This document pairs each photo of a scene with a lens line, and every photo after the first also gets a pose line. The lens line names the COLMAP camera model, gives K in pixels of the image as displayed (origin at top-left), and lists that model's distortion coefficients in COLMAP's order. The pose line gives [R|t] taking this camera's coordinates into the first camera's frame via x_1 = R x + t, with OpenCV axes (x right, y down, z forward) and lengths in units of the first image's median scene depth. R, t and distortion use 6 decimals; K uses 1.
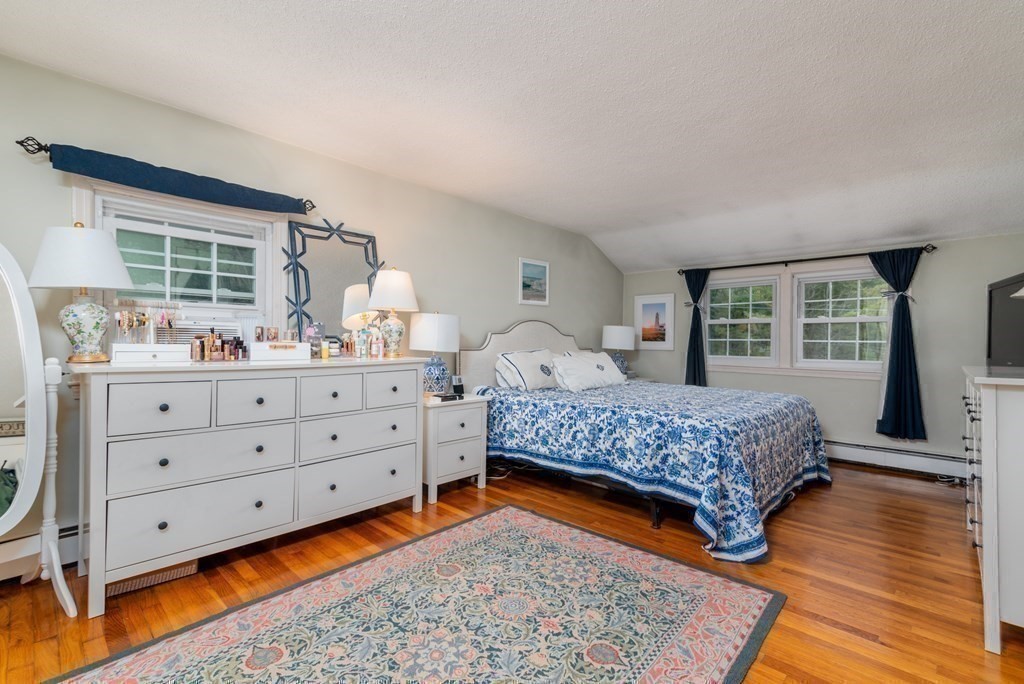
lens RADIAL K [[460.2, 0, 513.0], [0, 460.2, 339.7], [0, 0, 1]] dist [0.021809, -0.001984]
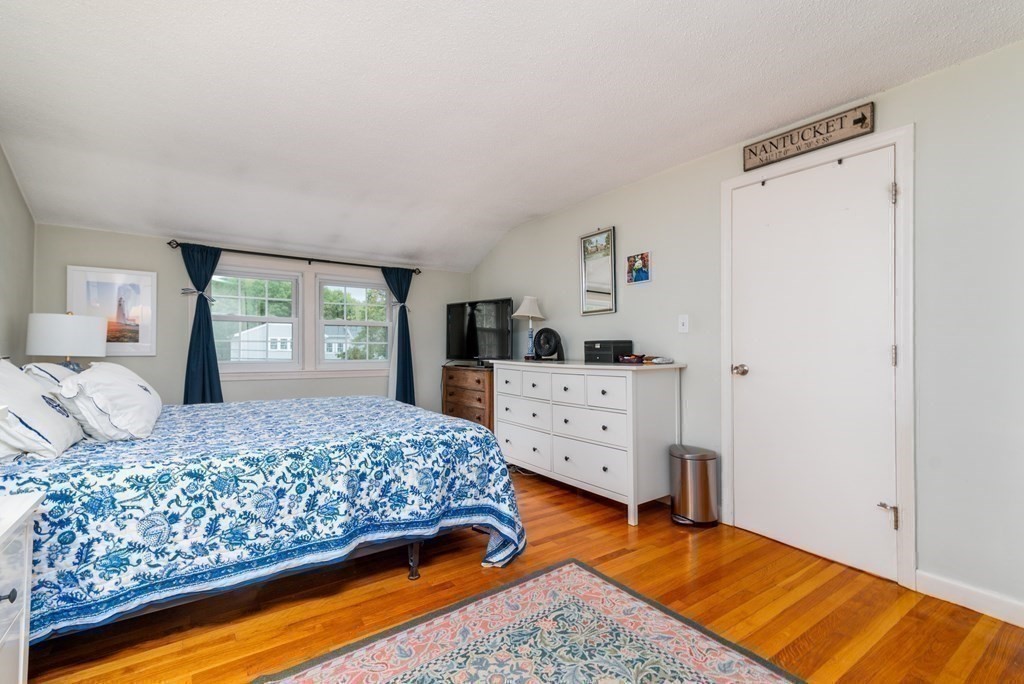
lens RADIAL K [[460.2, 0, 512.1], [0, 460.2, 344.2], [0, 0, 1]] dist [0.021809, -0.001984]
pose [[0.196411, -0.004021, 0.980513, -0.405260], [-0.005709, 0.999970, 0.005245, -0.001718], [-0.980505, -0.006628, 0.196382, 0.626391]]
